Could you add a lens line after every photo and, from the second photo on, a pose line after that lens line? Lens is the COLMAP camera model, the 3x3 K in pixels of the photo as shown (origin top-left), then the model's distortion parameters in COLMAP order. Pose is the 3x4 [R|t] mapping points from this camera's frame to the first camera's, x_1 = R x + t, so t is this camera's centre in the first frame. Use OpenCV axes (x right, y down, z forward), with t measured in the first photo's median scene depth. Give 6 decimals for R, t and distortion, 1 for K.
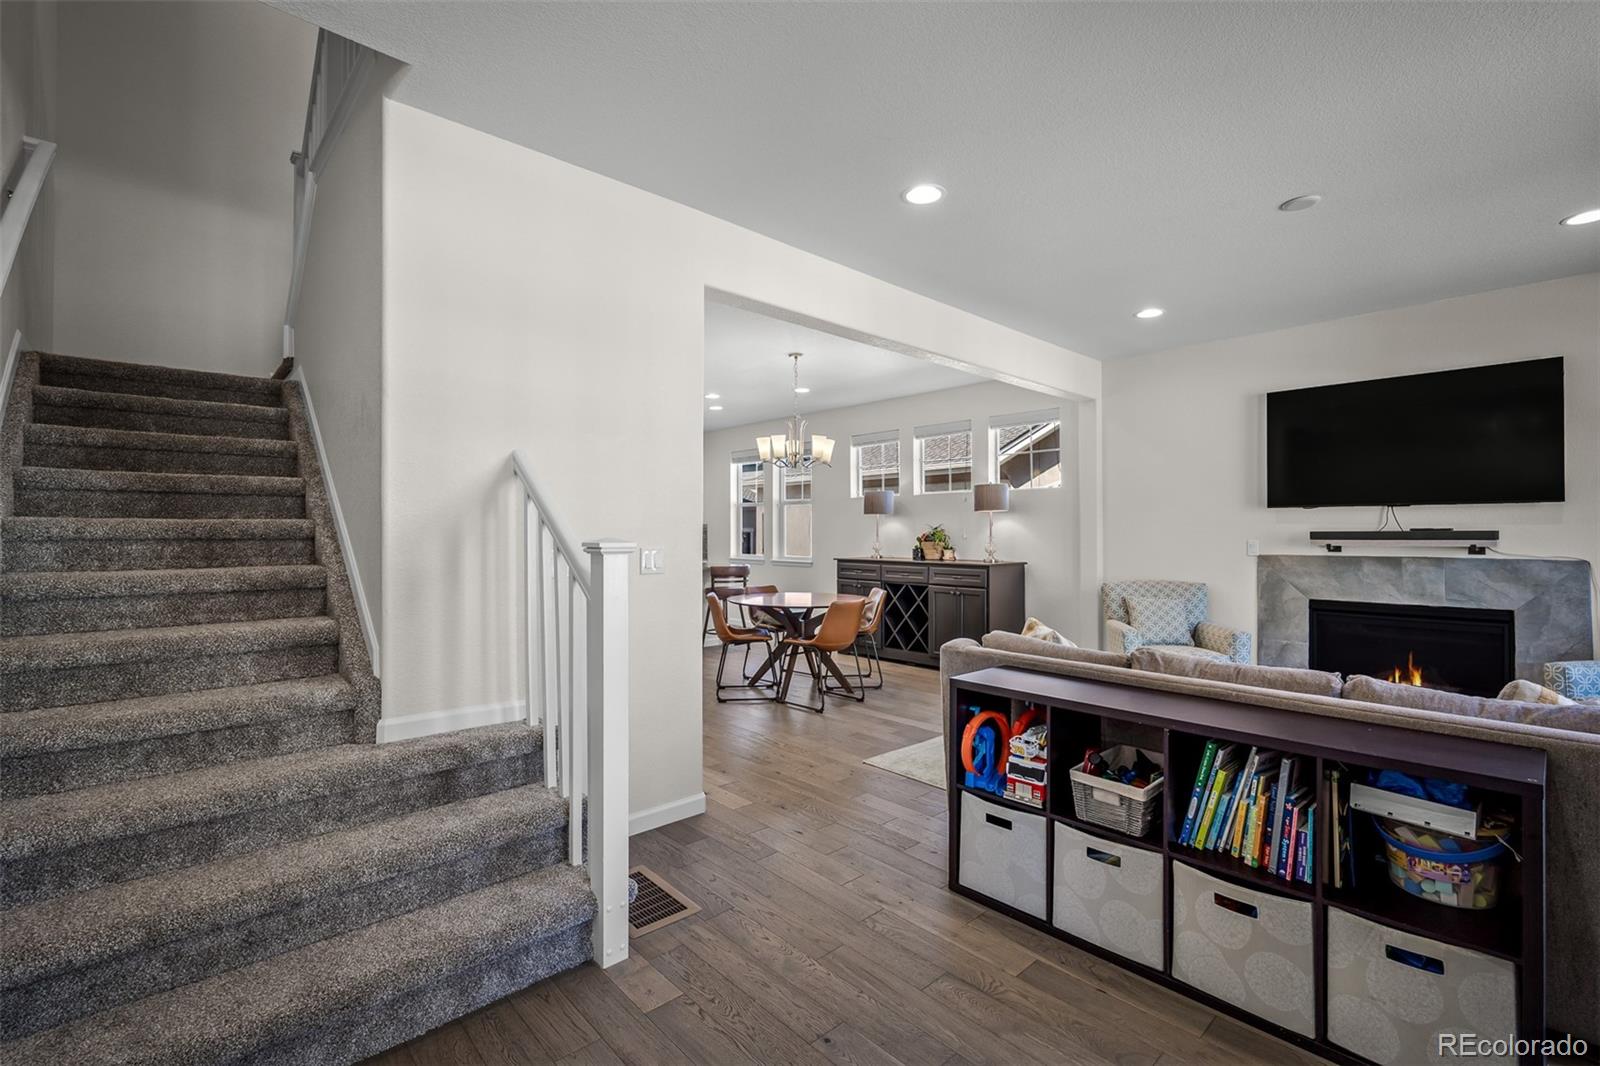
lens RADIAL K [[708.3, 0, 788.5], [0, 708.3, 525.6], [0, 0, 1]] dist [-0.000391, -0.000151]
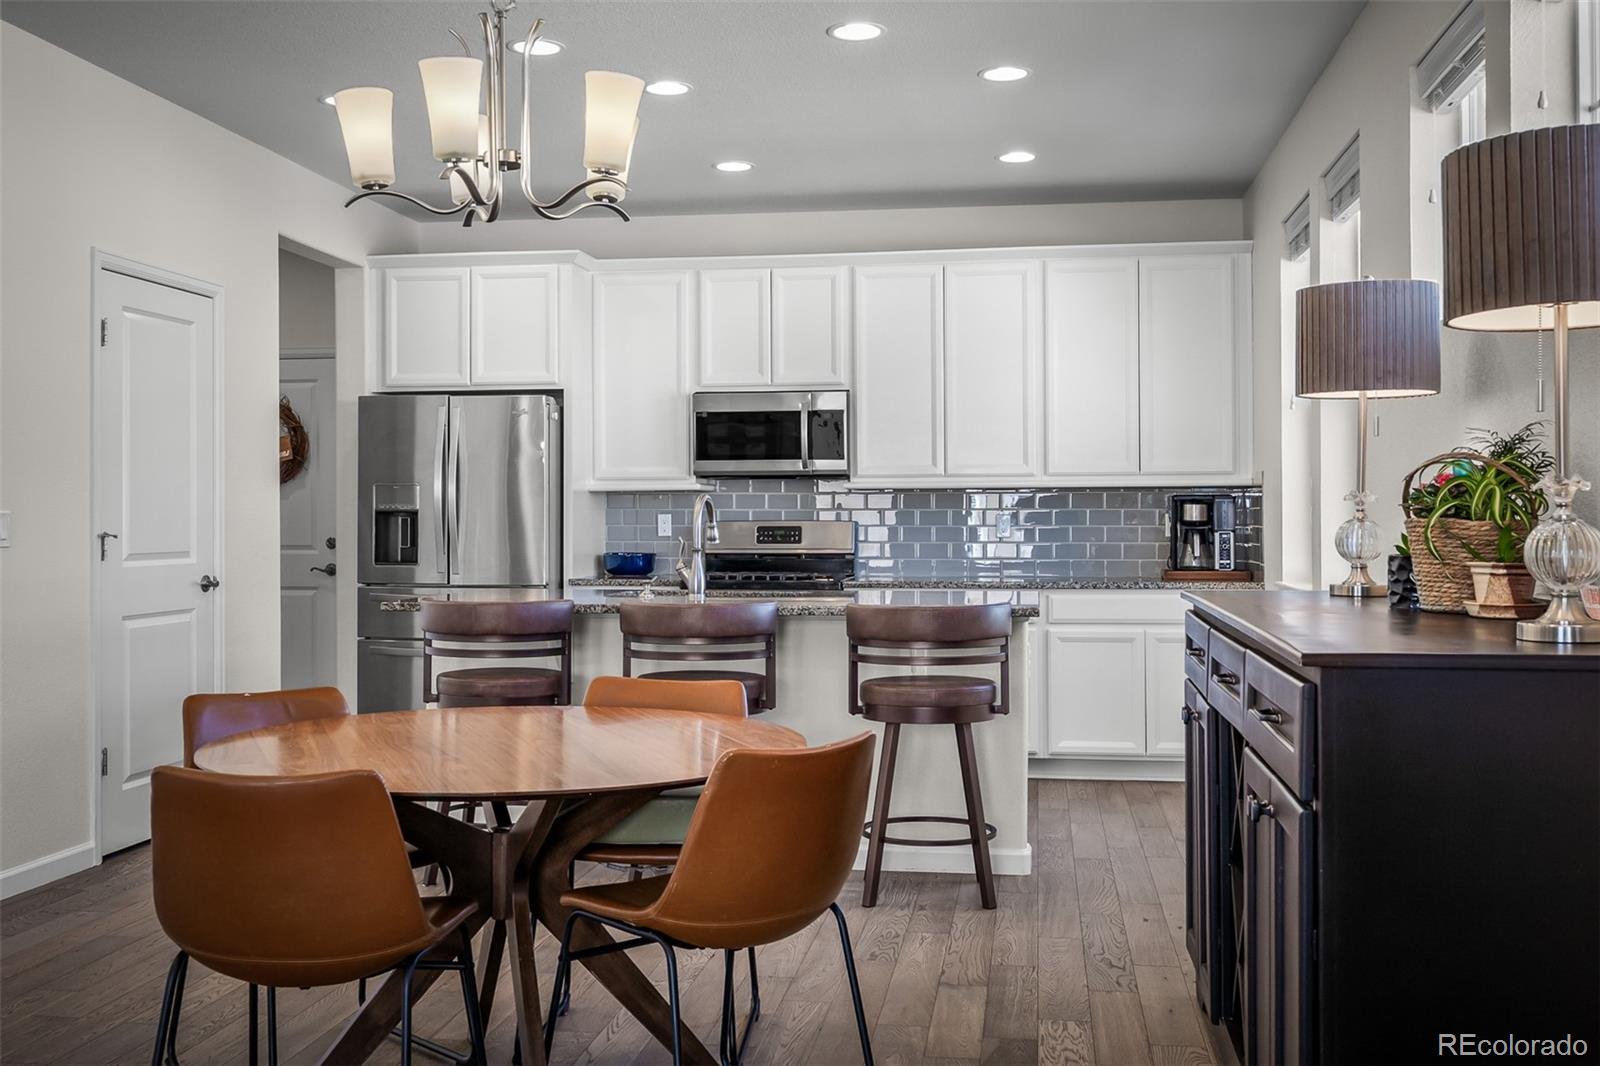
lens RADIAL K [[1600.4, 0, 797.6], [0, 1600.4, 503.1], [0, 0, 1]] dist [0.011145, 0.008042]
pose [[0.628826, -0.010848, -0.777471, 0.617603], [0.009485, 0.999935, -0.006281, 0.029845], [0.777488, -0.003425, 0.628888, 0.869767]]
